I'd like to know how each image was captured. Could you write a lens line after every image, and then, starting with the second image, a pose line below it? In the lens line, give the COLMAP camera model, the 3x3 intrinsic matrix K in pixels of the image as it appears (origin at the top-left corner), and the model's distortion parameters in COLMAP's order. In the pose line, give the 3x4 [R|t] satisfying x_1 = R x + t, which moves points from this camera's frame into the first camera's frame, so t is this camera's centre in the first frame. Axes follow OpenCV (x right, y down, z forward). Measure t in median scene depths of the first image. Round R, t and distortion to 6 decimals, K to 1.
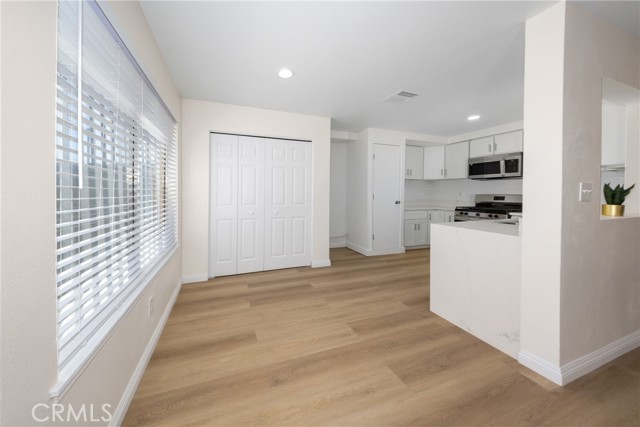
lens RADIAL K [[188.6, 0, 292.4], [0, 188.6, 196.5], [0, 0, 1]] dist [-0.003178, -0.000273]
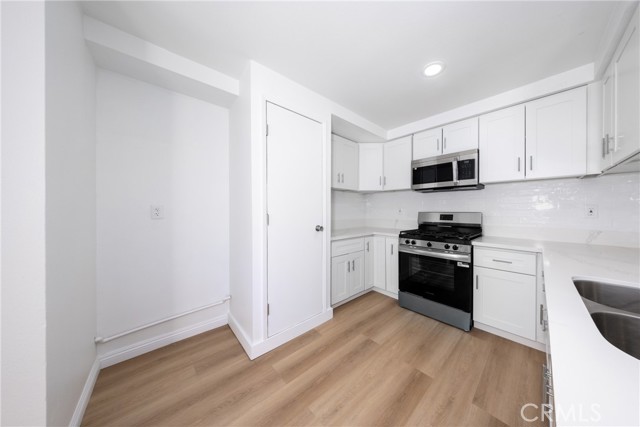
lens RADIAL K [[188.6, 0, 332.8], [0, 188.6, 212.3], [0, 0, 1]] dist [-0.003178, -0.000273]
pose [[0.895291, -0.015745, 0.445203, 0.373952], [0.018799, 0.999820, -0.002445, -0.015461], [-0.445085, 0.010558, 0.895426, 0.521560]]
